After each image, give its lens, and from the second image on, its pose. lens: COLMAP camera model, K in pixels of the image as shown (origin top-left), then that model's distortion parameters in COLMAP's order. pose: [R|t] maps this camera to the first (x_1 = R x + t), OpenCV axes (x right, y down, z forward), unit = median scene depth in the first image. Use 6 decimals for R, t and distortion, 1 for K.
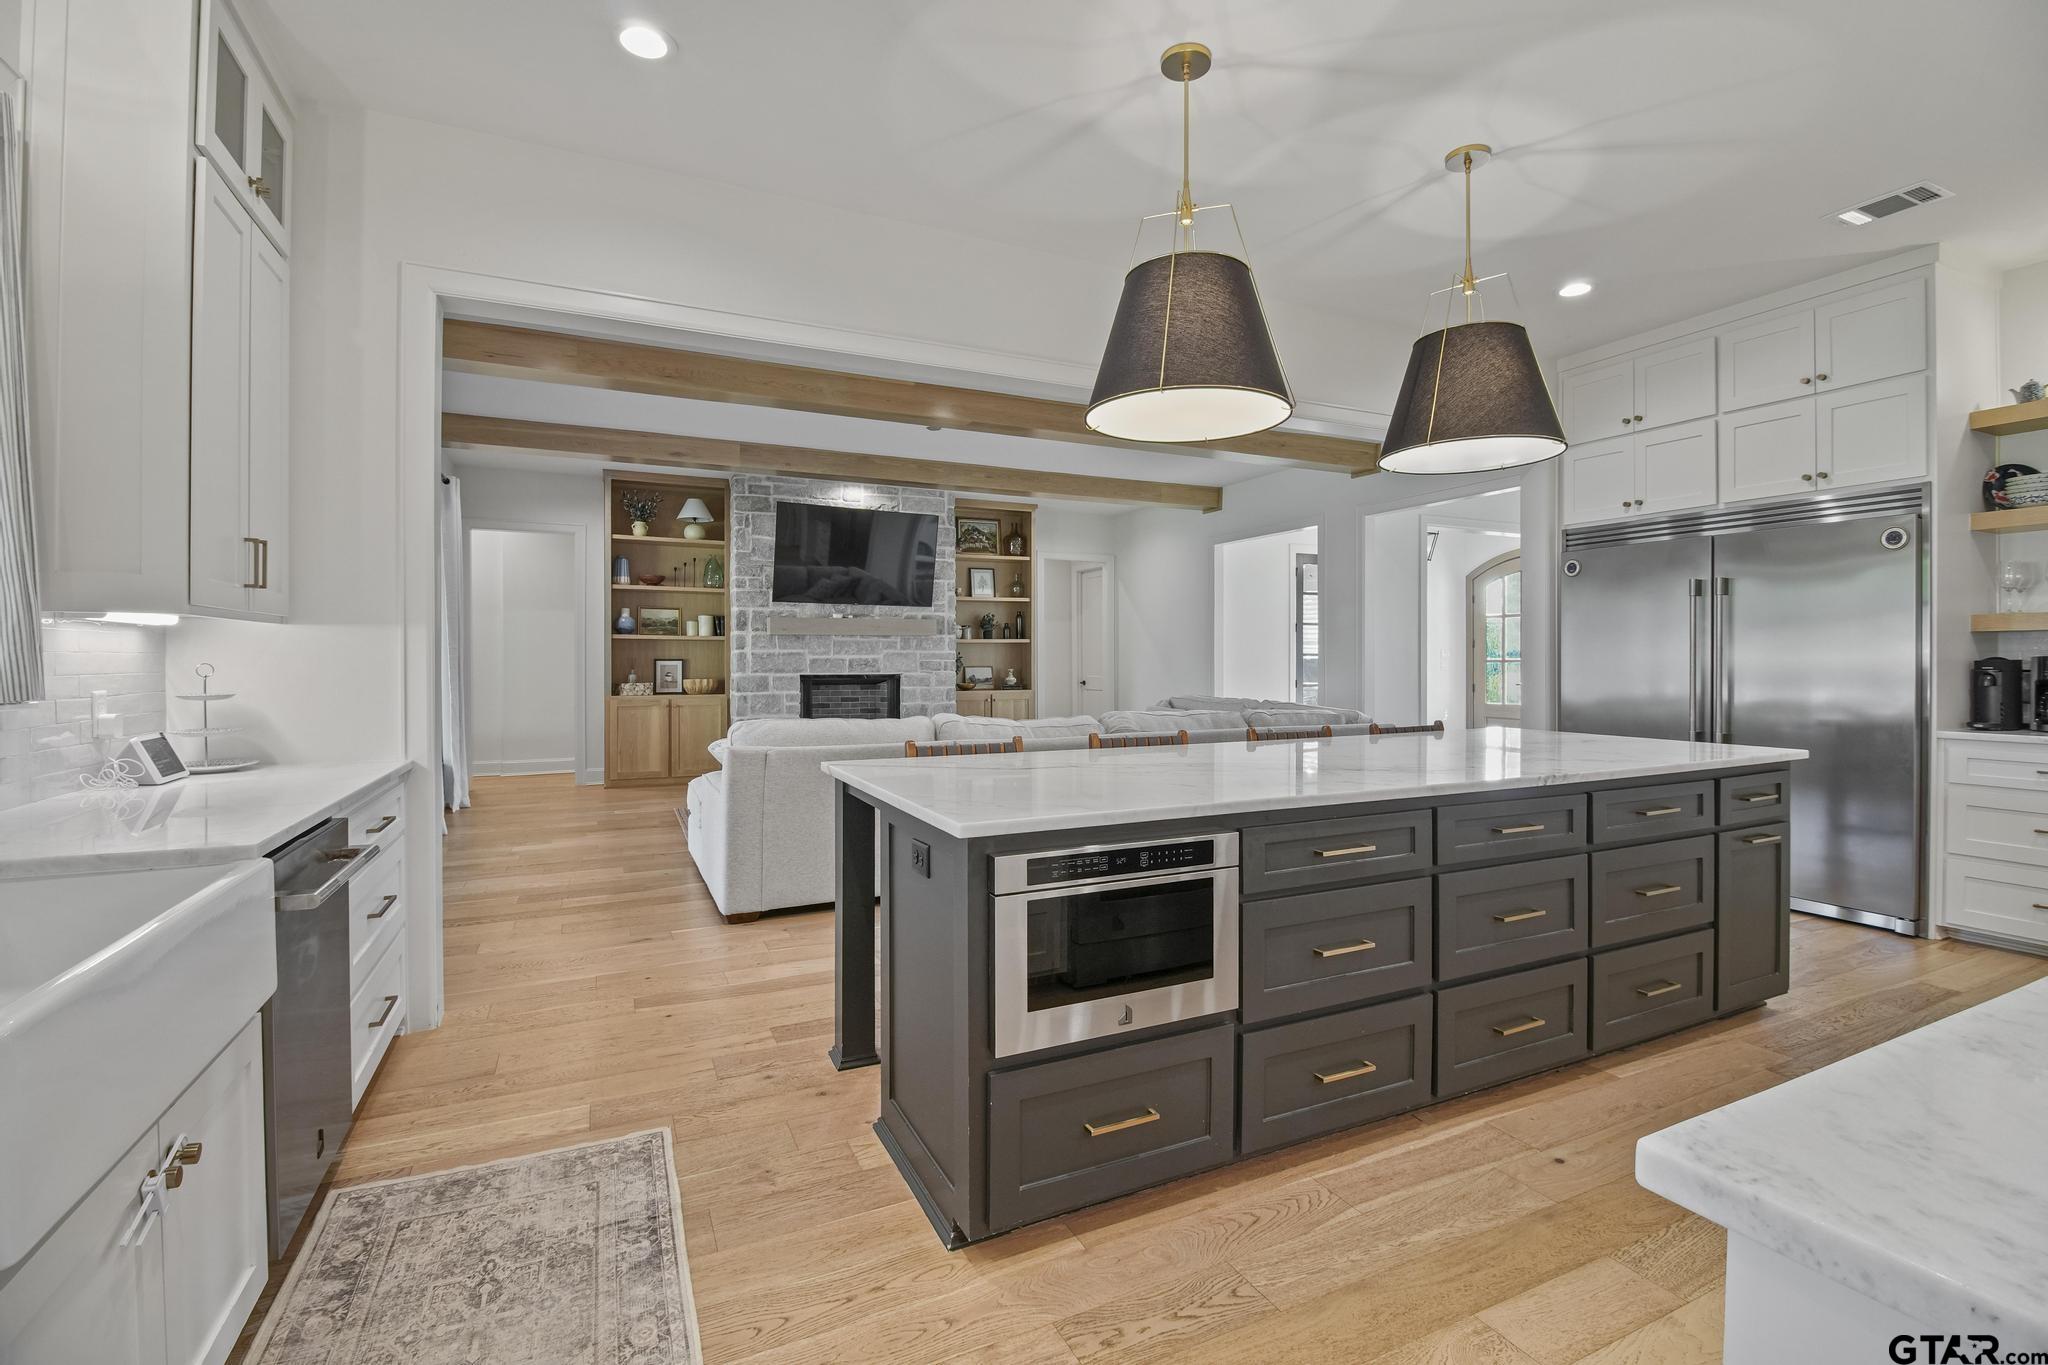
lens RADIAL K [[922.9, 0, 1063.1], [0, 922.9, 670.2], [0, 0, 1]] dist [-0.017499, -0.001077]
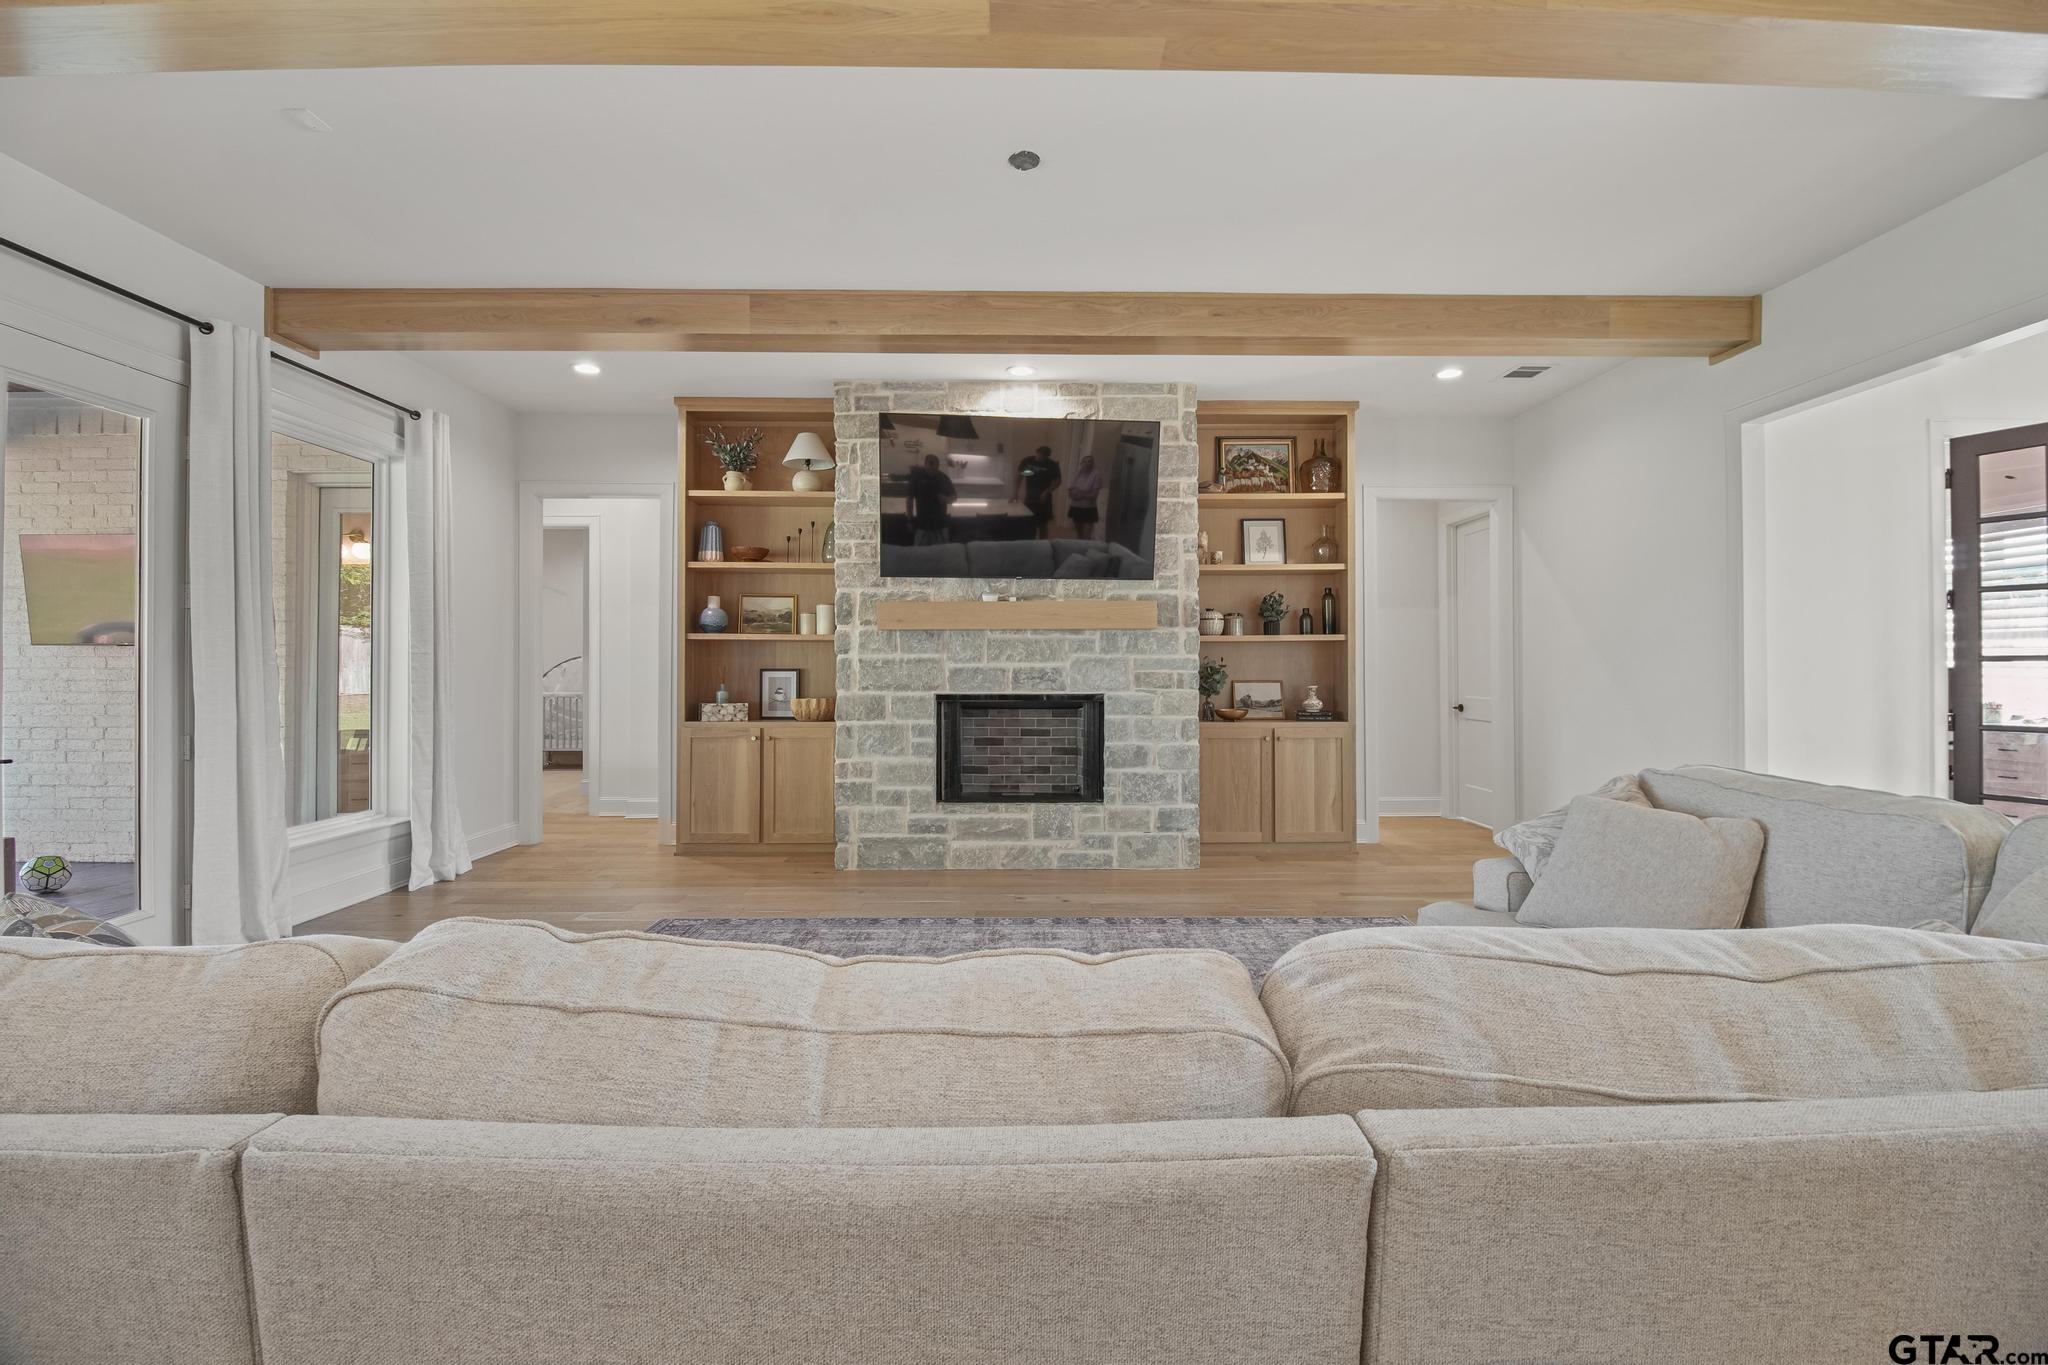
lens RADIAL K [[922.9, 0, 1030.9], [0, 922.9, 661.1], [0, 0, 1]] dist [-0.017499, -0.001077]
pose [[0.899877, -0.002597, -0.436136, 0.043743], [-0.005342, 0.999842, -0.016974, -0.006886], [0.436111, 0.017604, 0.899721, 0.450768]]
